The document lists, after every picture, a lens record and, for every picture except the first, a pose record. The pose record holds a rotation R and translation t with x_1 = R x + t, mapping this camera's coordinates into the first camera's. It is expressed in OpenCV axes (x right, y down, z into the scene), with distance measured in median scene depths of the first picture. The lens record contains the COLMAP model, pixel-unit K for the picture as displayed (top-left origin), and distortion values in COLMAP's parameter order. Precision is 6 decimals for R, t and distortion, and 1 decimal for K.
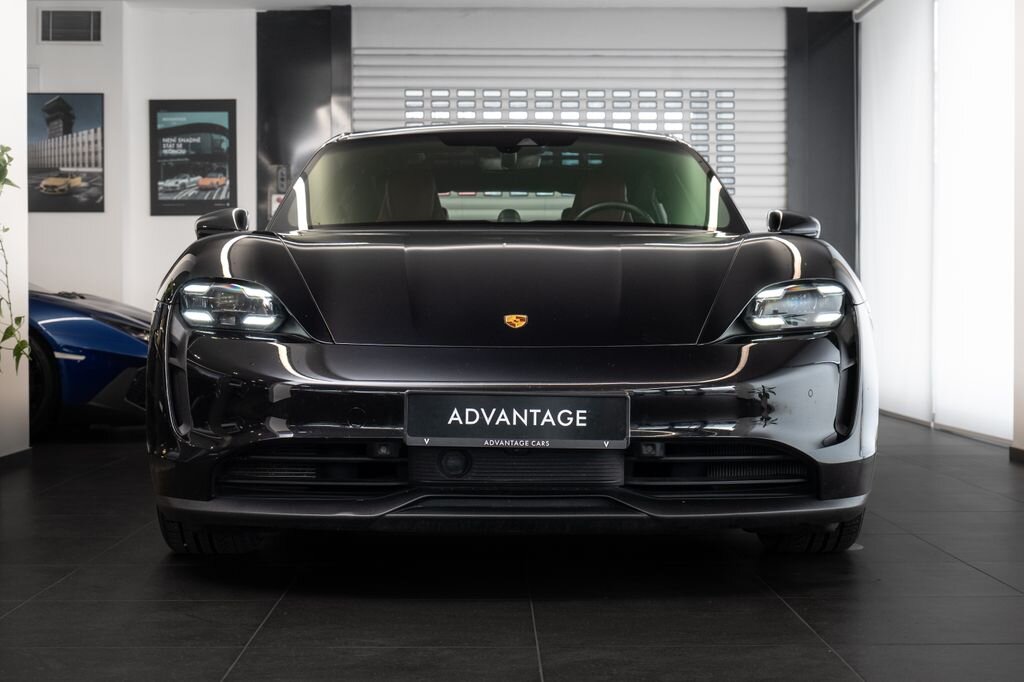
lens RADIAL K [[1779.6, 0, 512.0], [0, 1779.6, 341.0], [0, 0, 1]] dist [0.038183, -0.201856]
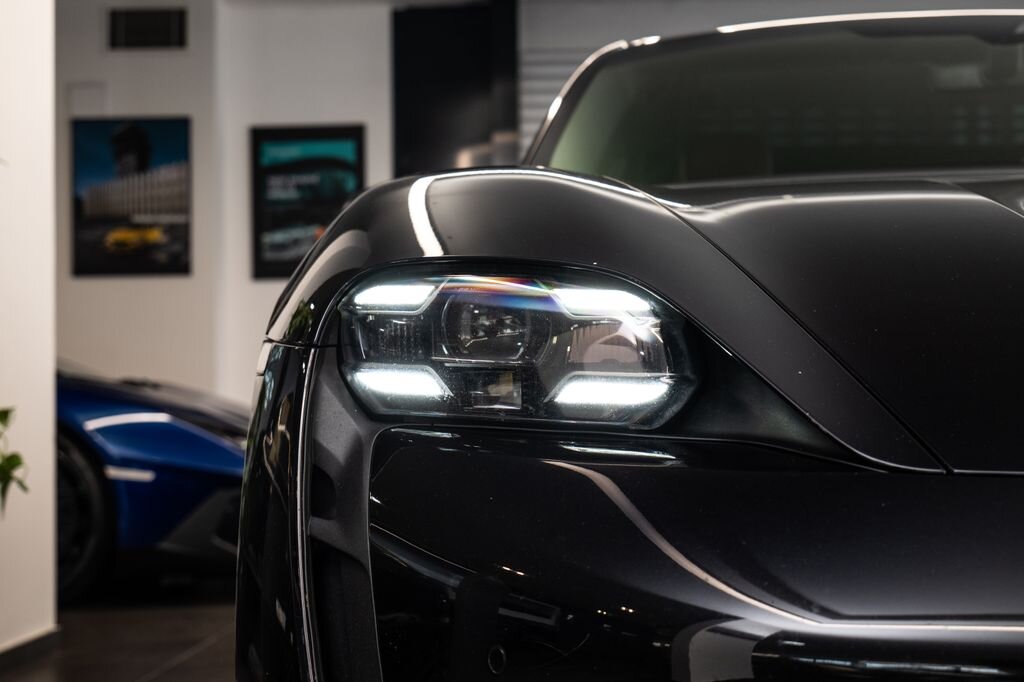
lens RADIAL K [[1779.6, 0, 512.0], [0, 1779.6, 341.0], [0, 0, 1]] dist [0.038183, -0.201856]
pose [[0.998332, -0.014677, -0.055846, -0.138177], [0.011507, 0.998327, -0.056672, -0.003240], [0.056584, 0.055935, 0.996830, 0.684631]]
